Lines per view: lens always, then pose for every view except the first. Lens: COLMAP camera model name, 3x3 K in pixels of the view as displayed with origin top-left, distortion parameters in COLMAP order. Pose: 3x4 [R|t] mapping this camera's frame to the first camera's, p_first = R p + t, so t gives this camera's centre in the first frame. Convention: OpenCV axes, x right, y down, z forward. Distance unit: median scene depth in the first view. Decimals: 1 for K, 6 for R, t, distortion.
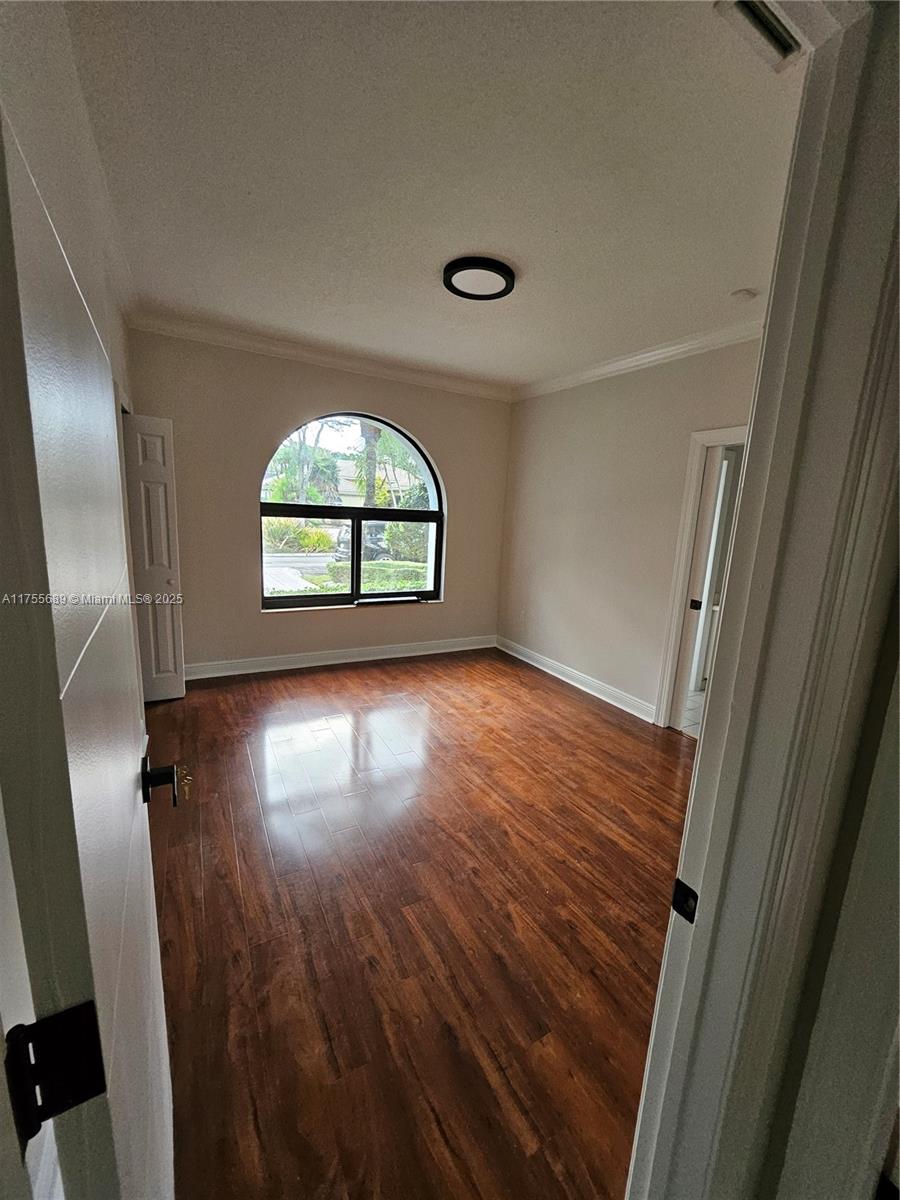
lens RADIAL K [[472.6, 0, 470.9], [0, 472.6, 597.3], [0, 0, 1]] dist [-0.001684, -0.002288]
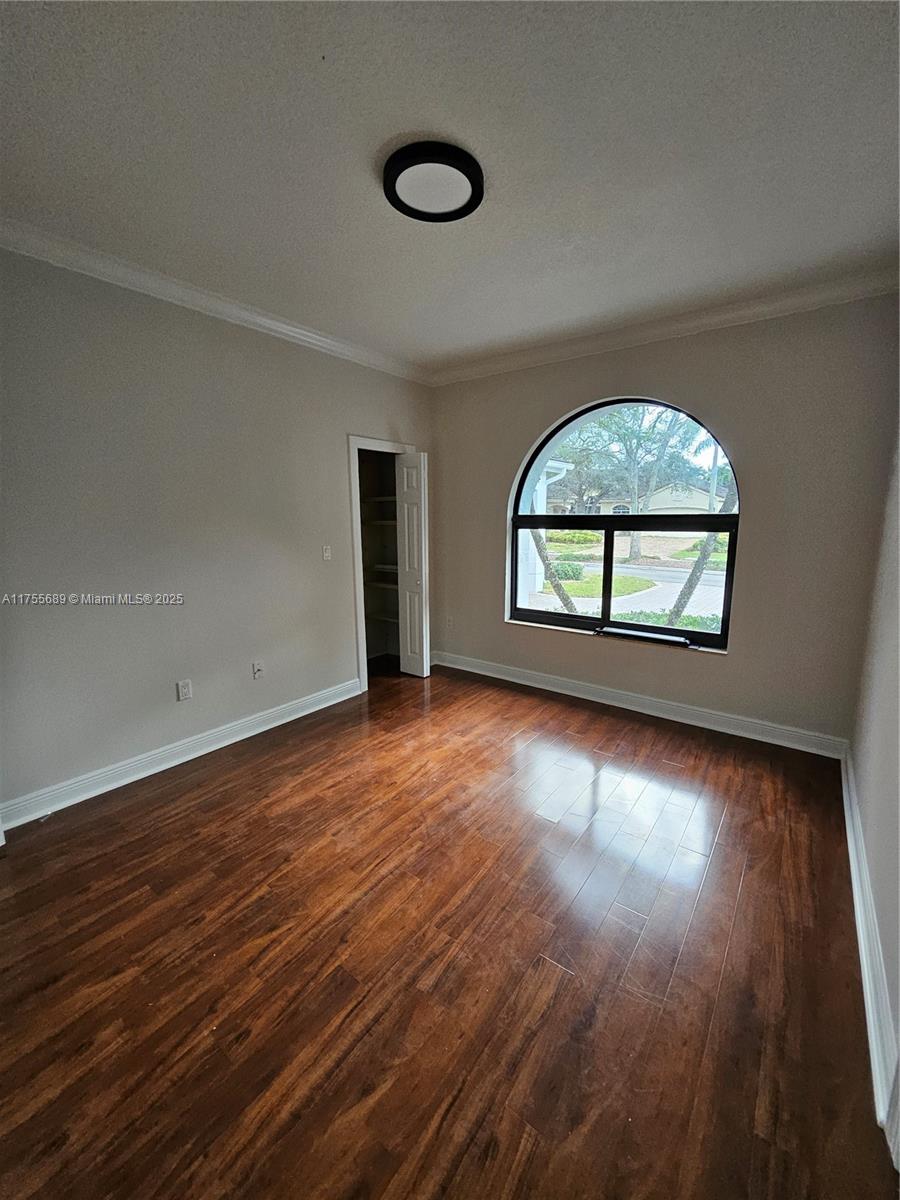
lens RADIAL K [[472.6, 0, 470.9], [0, 472.6, 597.3], [0, 0, 1]] dist [-0.001684, -0.002288]
pose [[0.408011, 0.100491, -0.907430, 0.592794], [-0.139247, 0.989145, 0.046930, -0.076486], [0.902296, 0.107209, 0.417575, 0.645703]]
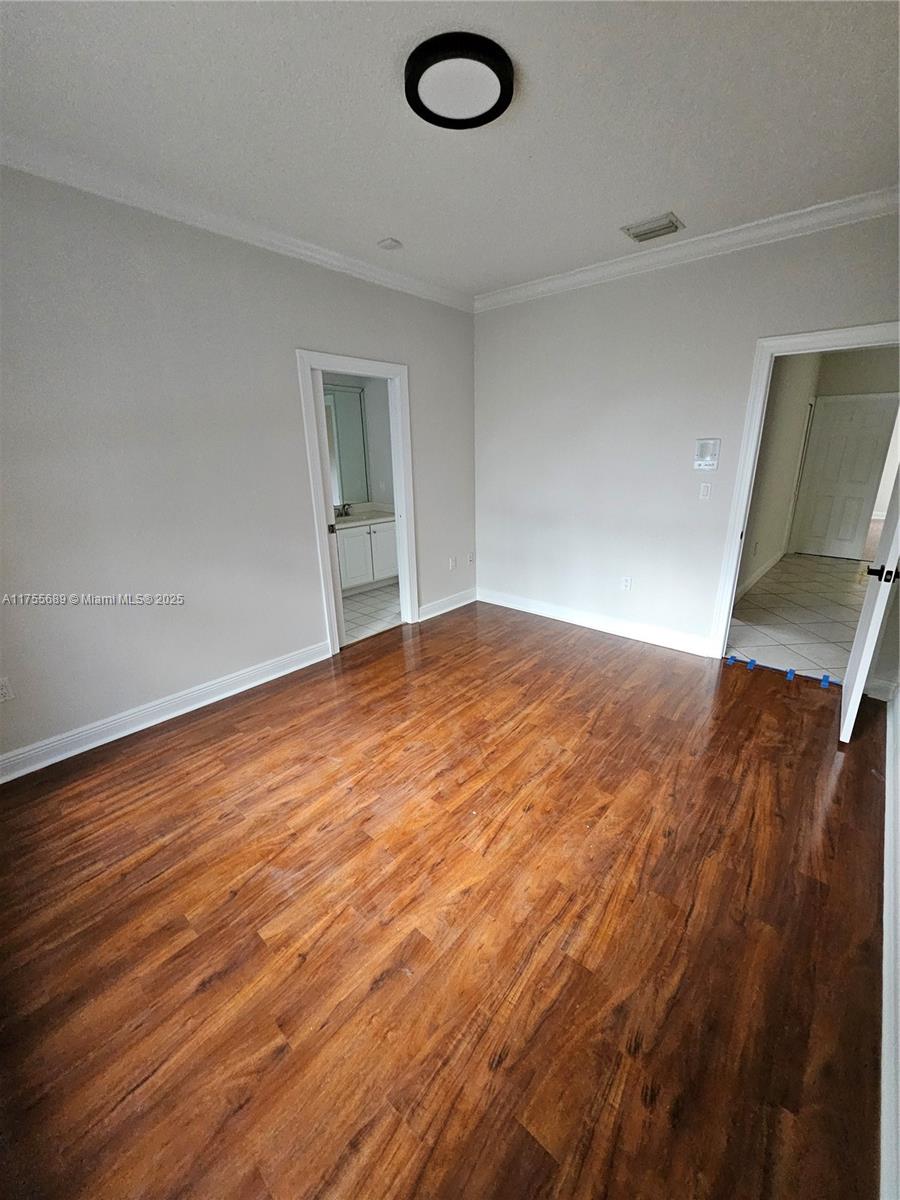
lens RADIAL K [[472.6, 0, 470.9], [0, 472.6, 597.3], [0, 0, 1]] dist [-0.001684, -0.002288]
pose [[-0.334378, -0.334350, 0.881137, -0.634728], [0.160747, 0.901020, 0.402895, -0.231166], [-0.928629, 0.276359, -0.247535, 1.056873]]
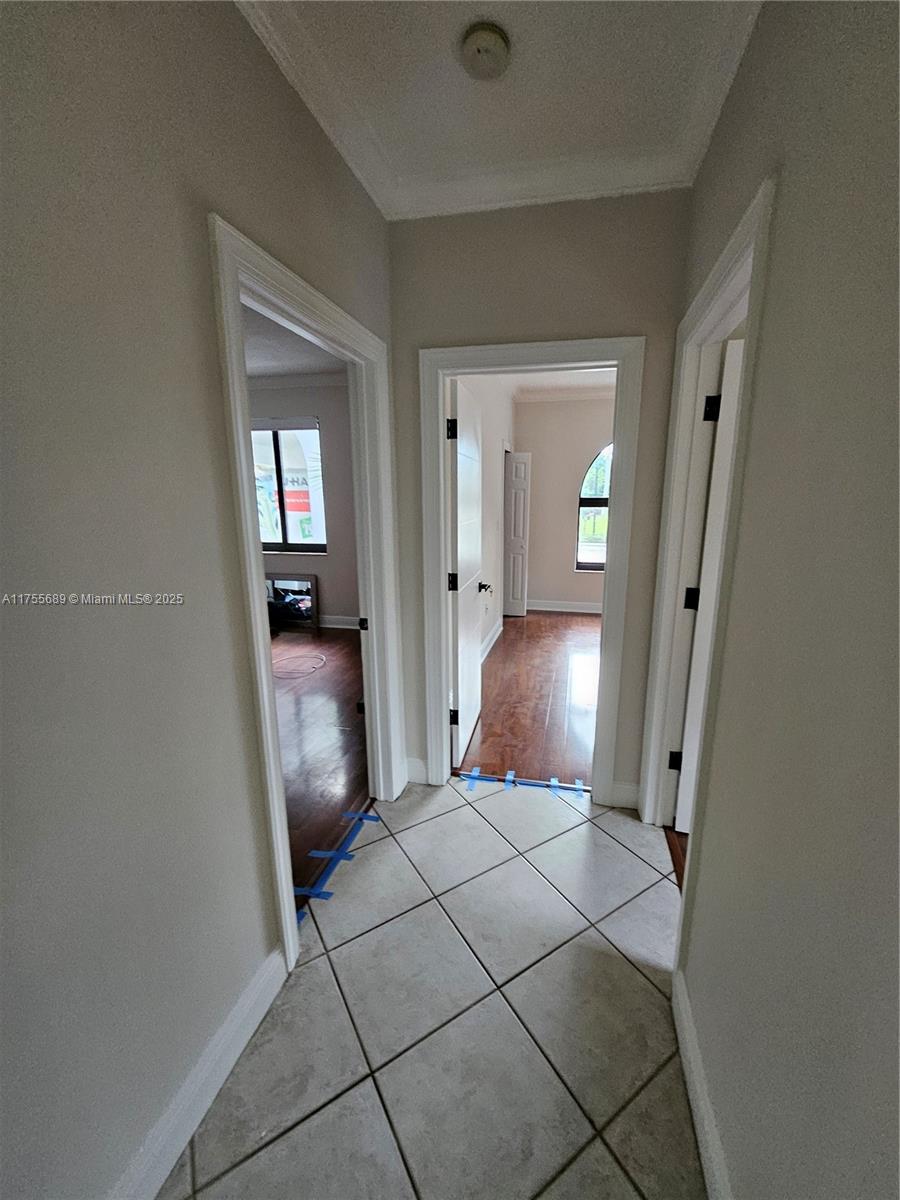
lens RADIAL K [[472.6, 0, 470.9], [0, 472.6, 597.3], [0, 0, 1]] dist [-0.001684, -0.002288]
pose [[0.732311, 0.086966, -0.675395, 0.431481], [-0.081171, 0.995888, 0.040223, 0.102453], [0.676116, 0.025367, 0.736359, -0.418325]]
